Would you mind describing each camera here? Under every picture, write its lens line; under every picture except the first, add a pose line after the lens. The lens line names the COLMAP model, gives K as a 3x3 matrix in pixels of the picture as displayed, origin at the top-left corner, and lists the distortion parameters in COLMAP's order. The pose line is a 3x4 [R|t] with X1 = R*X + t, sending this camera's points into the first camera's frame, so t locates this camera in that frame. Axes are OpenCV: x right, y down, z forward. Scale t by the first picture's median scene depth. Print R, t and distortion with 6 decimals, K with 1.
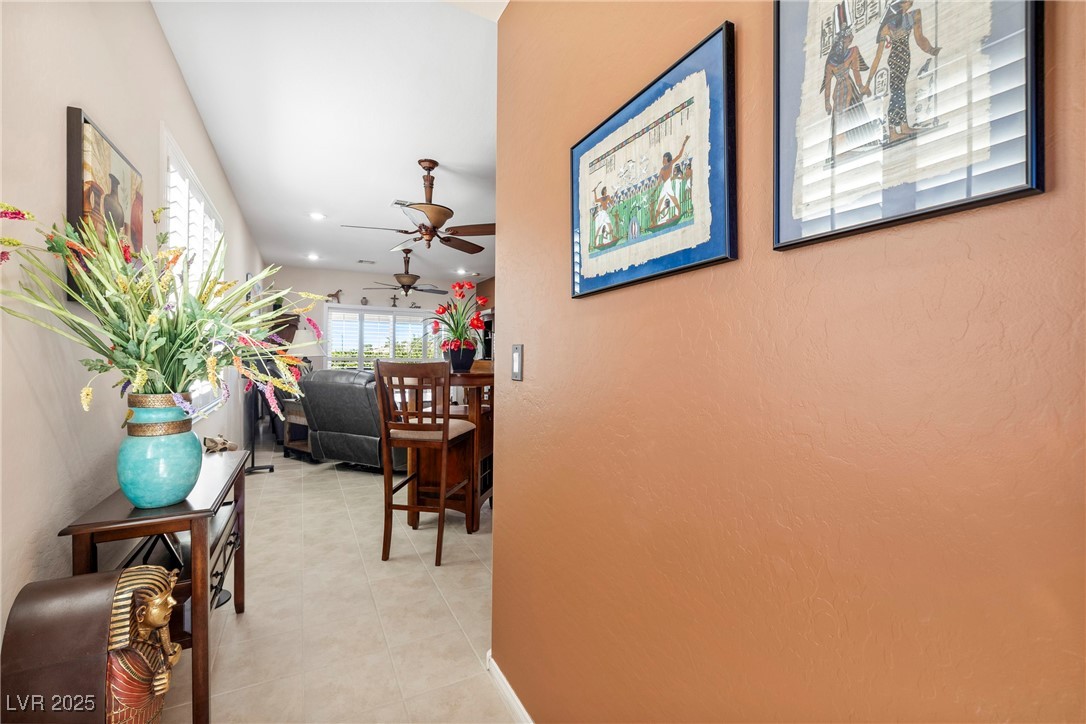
lens RADIAL K [[453.9, 0, 541.2], [0, 453.9, 354.3], [0, 0, 1]] dist [0.003154, 0.000232]
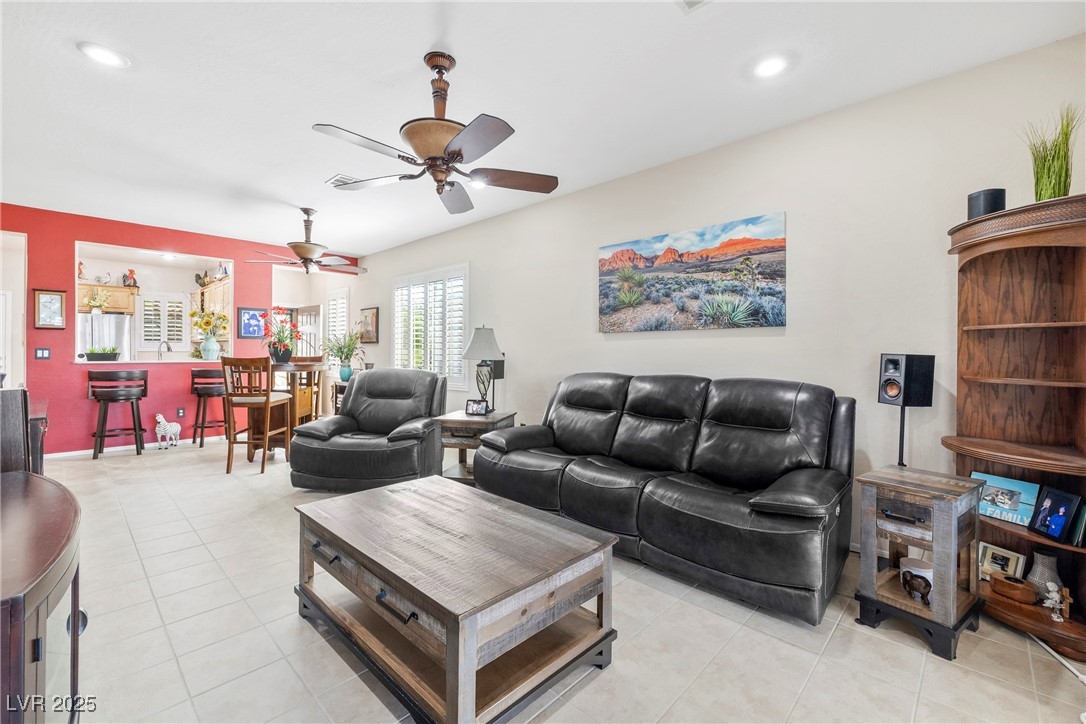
lens RADIAL K [[453.9, 0, 541.2], [0, 453.9, 354.3], [0, 0, 1]] dist [0.003154, 0.000232]
pose [[-0.948430, -0.010324, -0.316820, -0.438690], [-0.012341, 0.999914, 0.004363, -0.011181], [0.316747, 0.008048, -0.948476, 2.284070]]
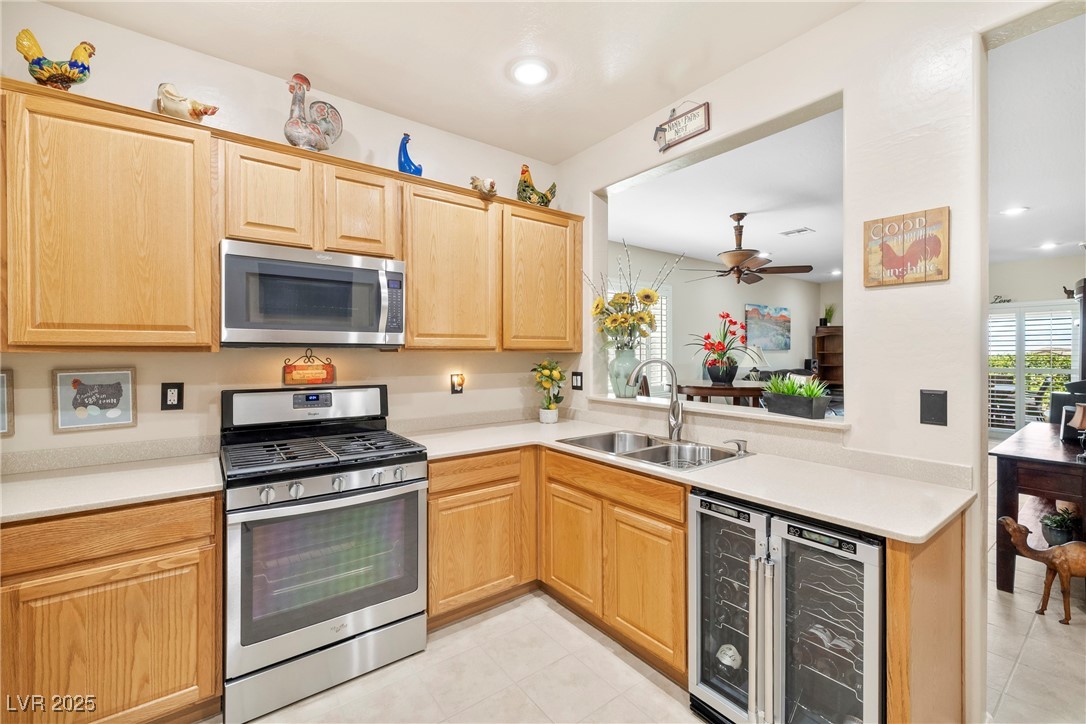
lens RADIAL K [[453.9, 0, 541.2], [0, 453.9, 354.3], [0, 0, 1]] dist [0.003154, 0.000232]
pose [[0.158355, -0.005387, -0.987367, 0.826875], [0.004817, 0.999977, -0.004683, -0.032936], [0.987370, -0.004014, 0.158378, 0.242085]]
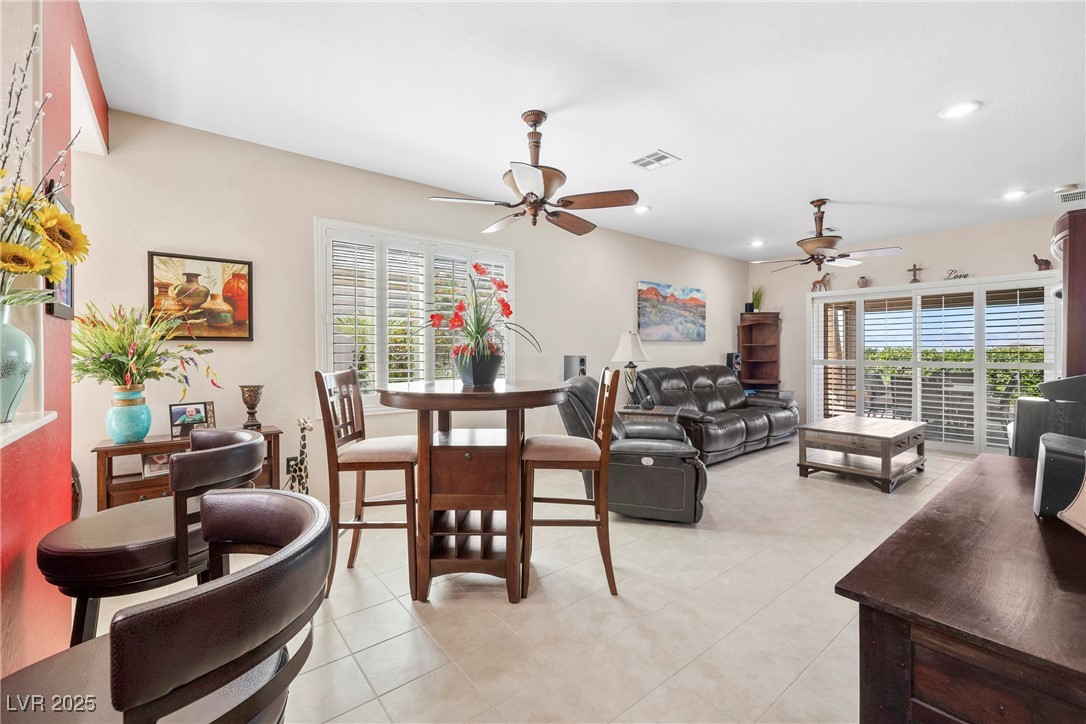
lens RADIAL K [[454.1, 0, 541.5], [0, 454.1, 352.9], [0, 0, 1]] dist [0.002425, 0.000244]
pose [[0.188975, -0.007550, -0.981953, 0.477195], [0.007611, 0.999952, -0.006224, -0.009516], [0.981952, -0.006297, 0.189023, 0.792604]]
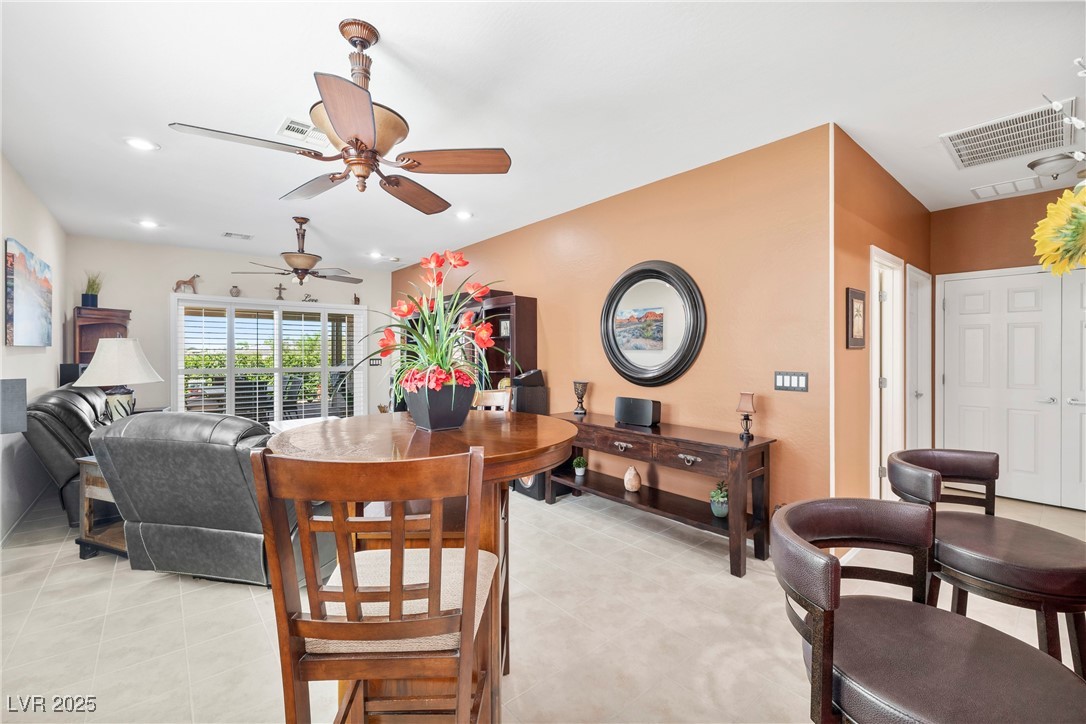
lens RADIAL K [[449.8, 0, 542.6], [0, 449.8, 353.0], [0, 0, 1]] dist [-0.003220, -0.000524]
pose [[0.975149, -0.011977, 0.221226, -0.147233], [0.010147, 0.999904, 0.009407, -0.042362], [-0.221318, -0.006929, 0.975177, 0.401012]]
